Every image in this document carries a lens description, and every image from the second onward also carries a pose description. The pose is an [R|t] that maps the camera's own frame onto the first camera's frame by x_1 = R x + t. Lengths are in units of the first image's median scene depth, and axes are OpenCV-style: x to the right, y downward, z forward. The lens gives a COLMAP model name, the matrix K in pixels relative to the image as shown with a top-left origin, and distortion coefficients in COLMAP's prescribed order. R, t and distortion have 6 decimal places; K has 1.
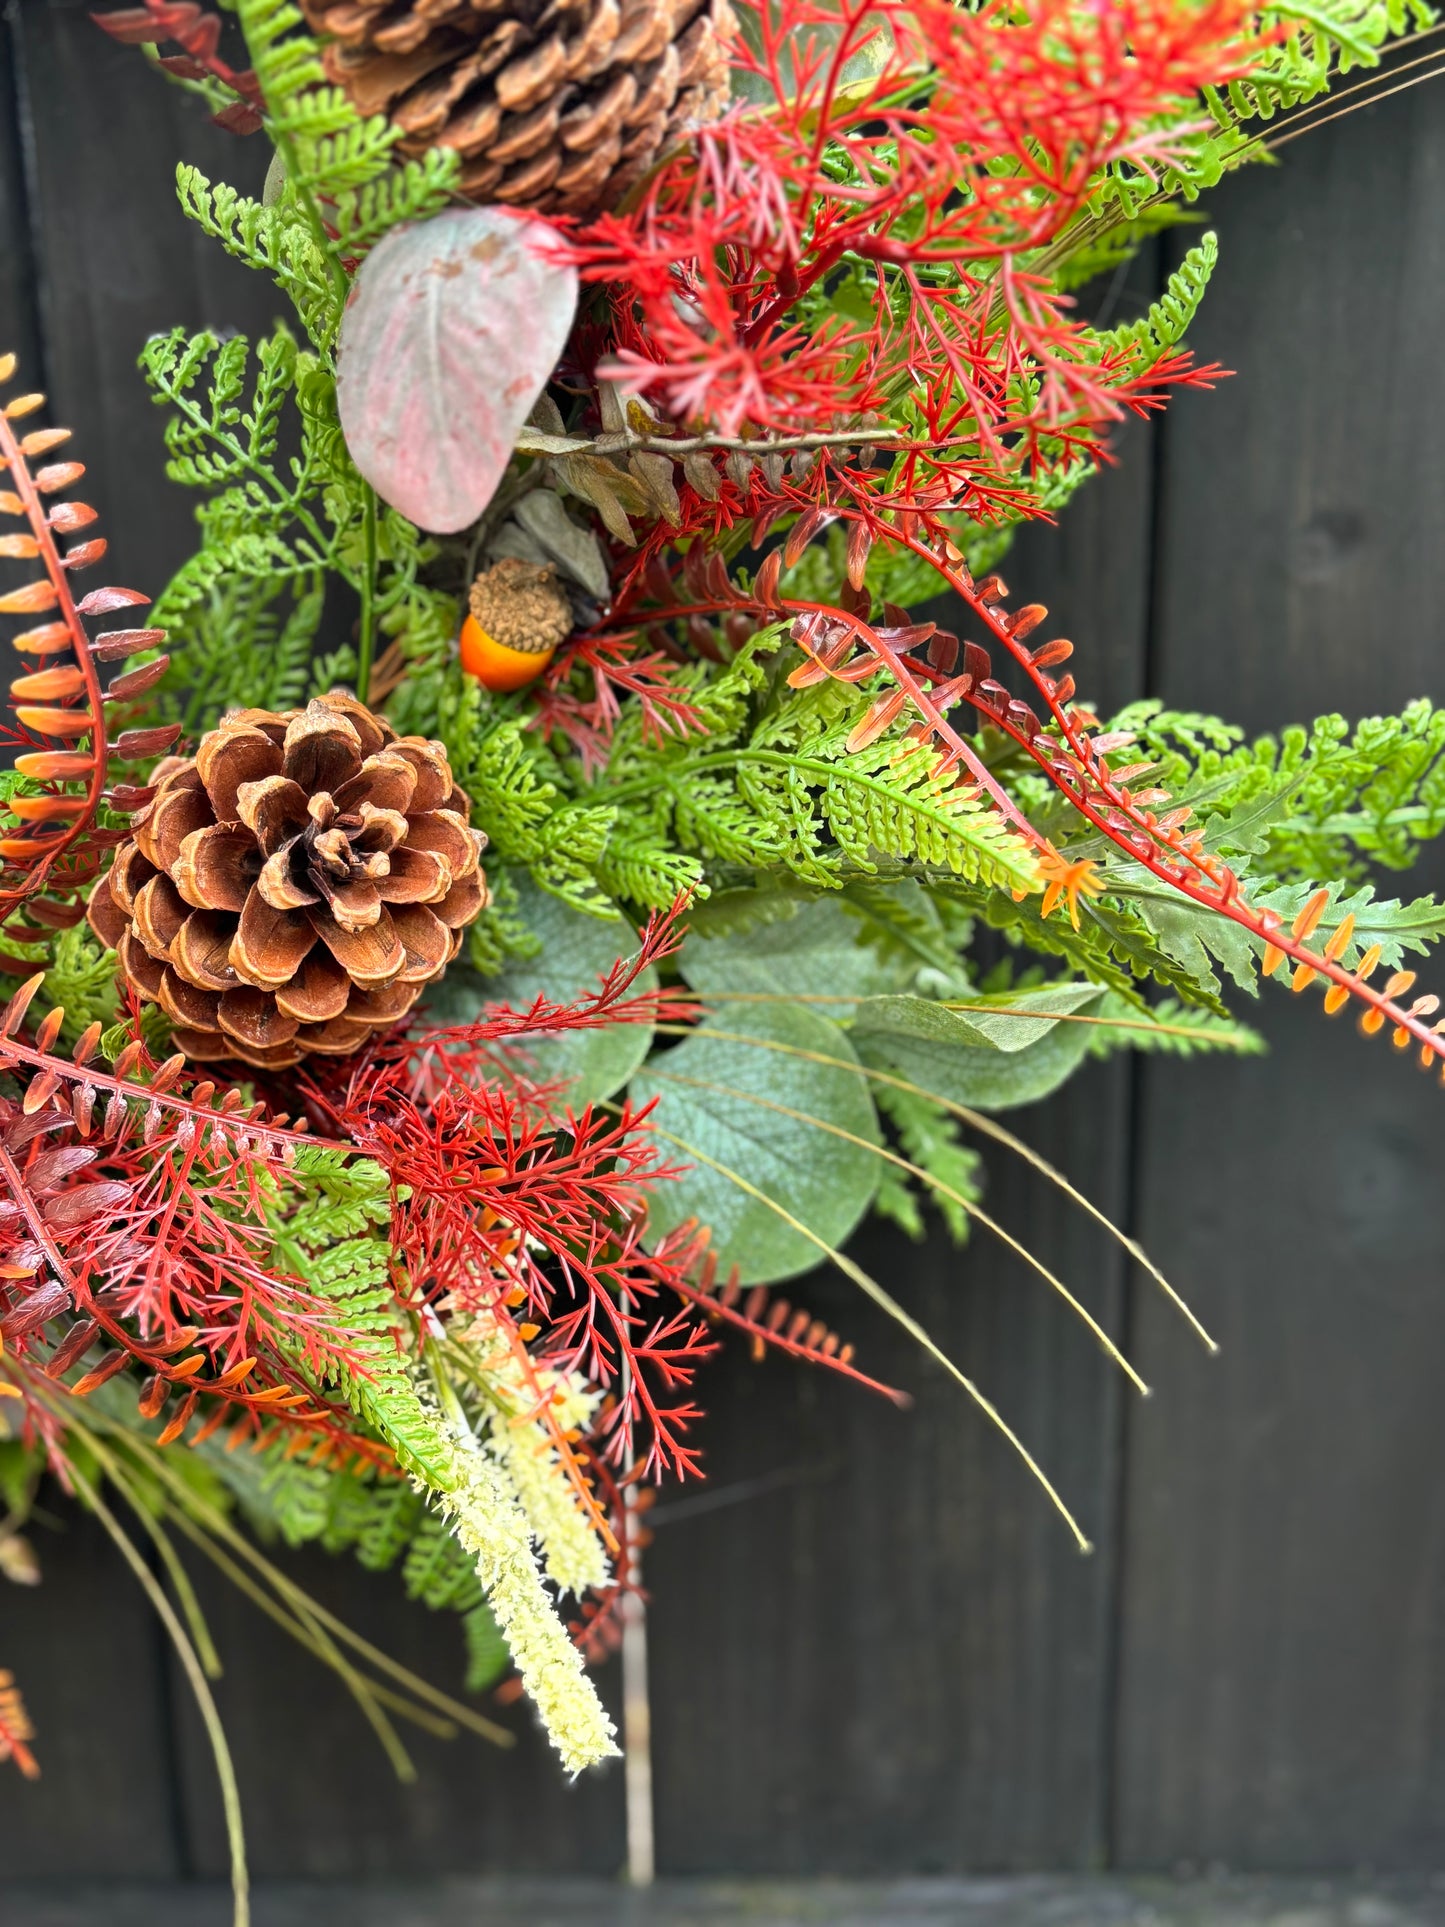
lens RADIAL K [[2171.3, 0, 722.8], [0, 2171.3, 988.5], [0, 0, 1]] dist [0.005735, -0.037767]
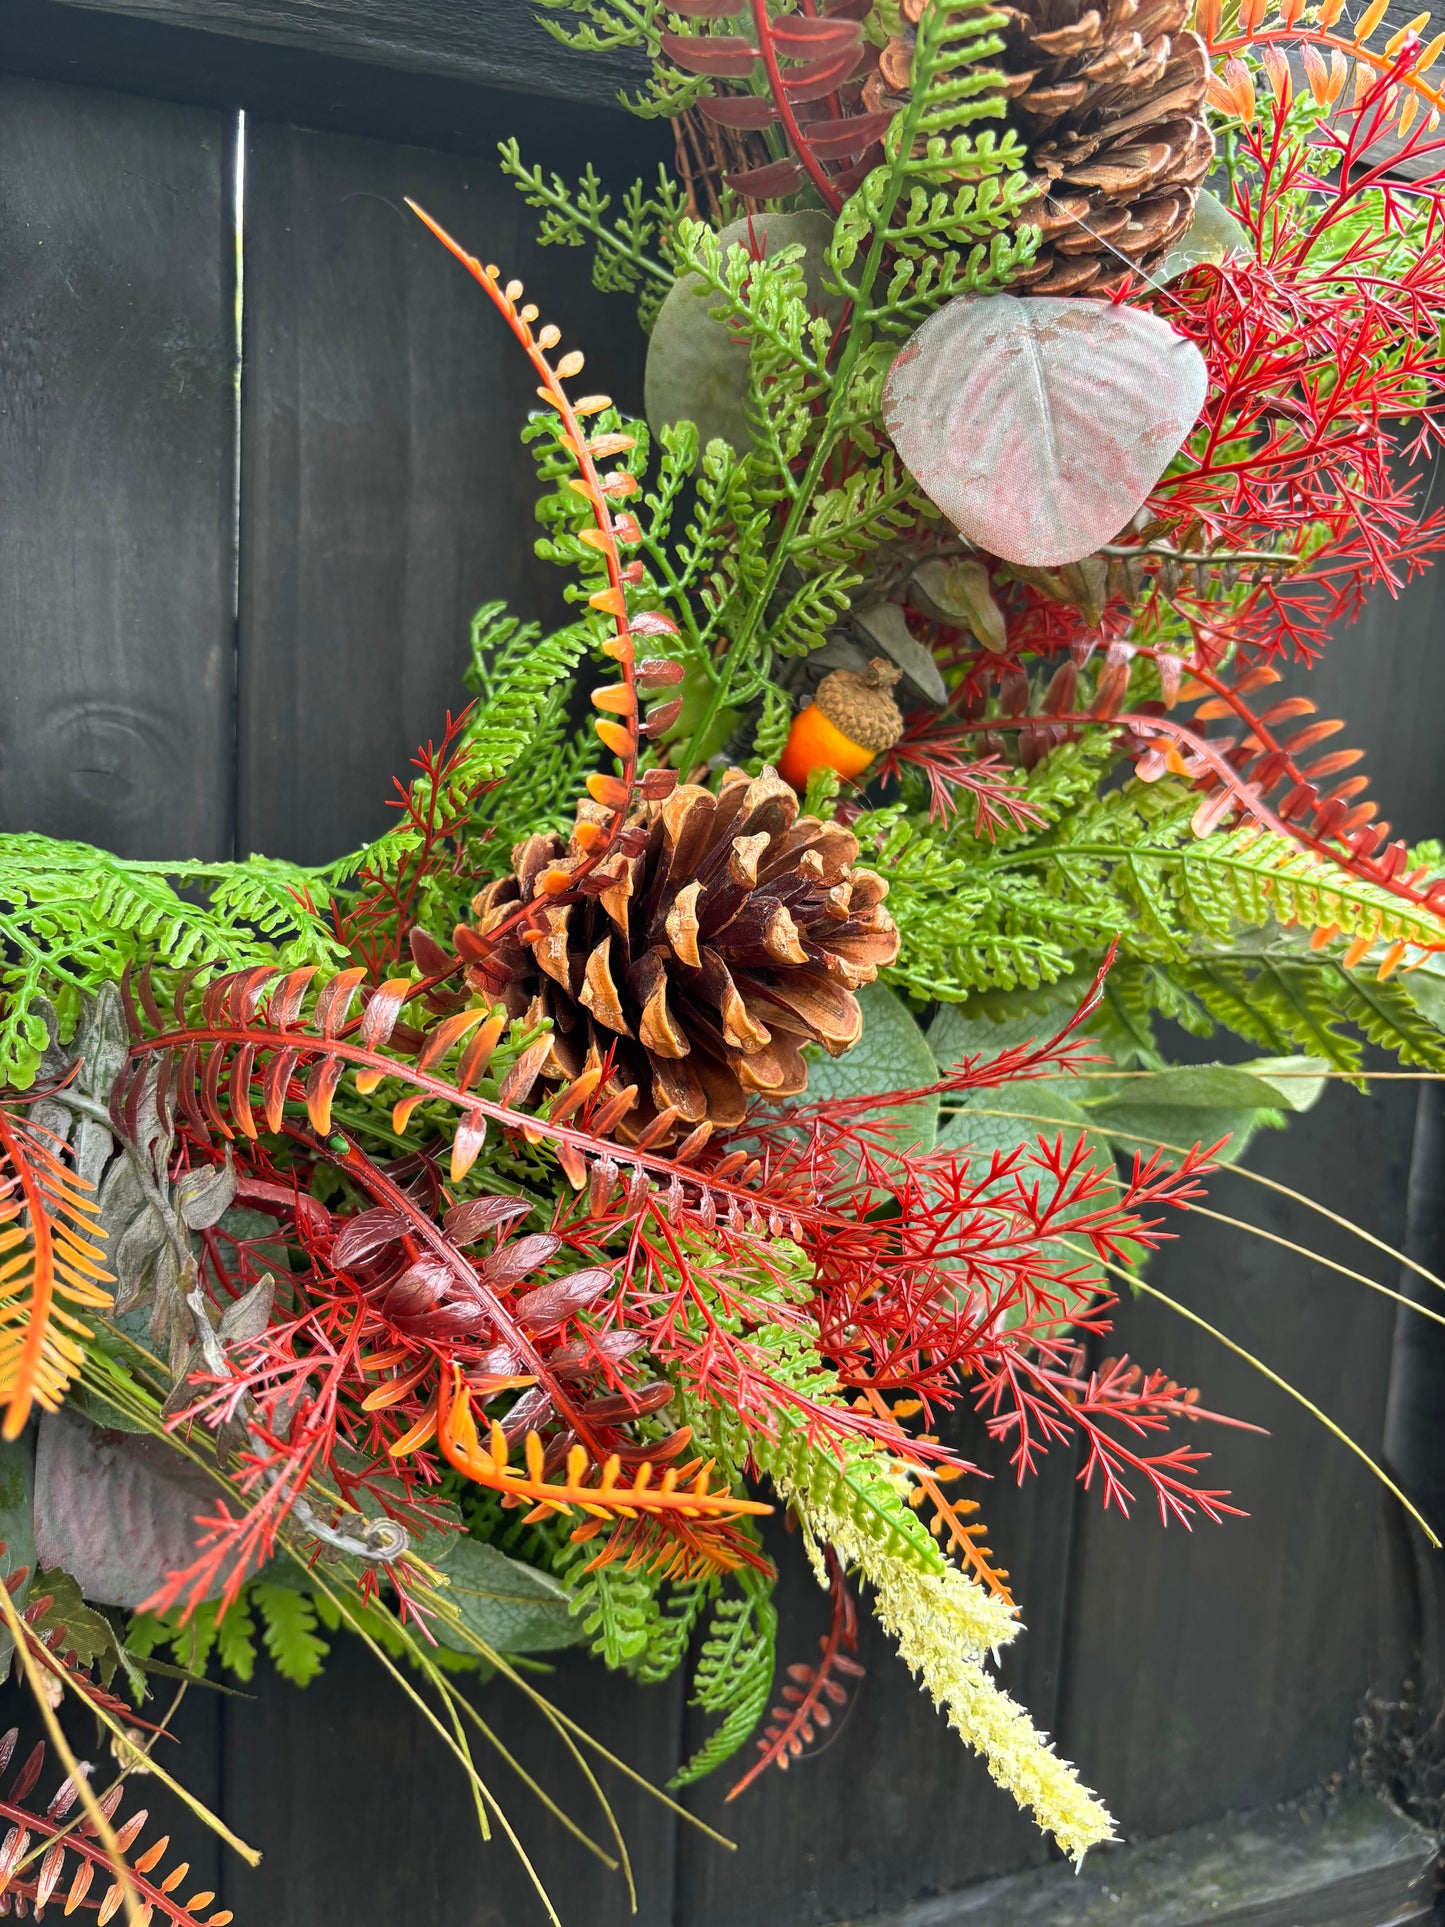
lens RADIAL K [[1481.7, 0, 708.7], [0, 1481.7, 970.1], [0, 0, 1]] dist [-0.008318, -0.000661]
pose [[0.899283, 0.013216, 0.437166, -0.493953], [0.059229, 0.986656, -0.151666, 0.059593], [-0.433337, 0.162284, 0.886500, 0.416061]]
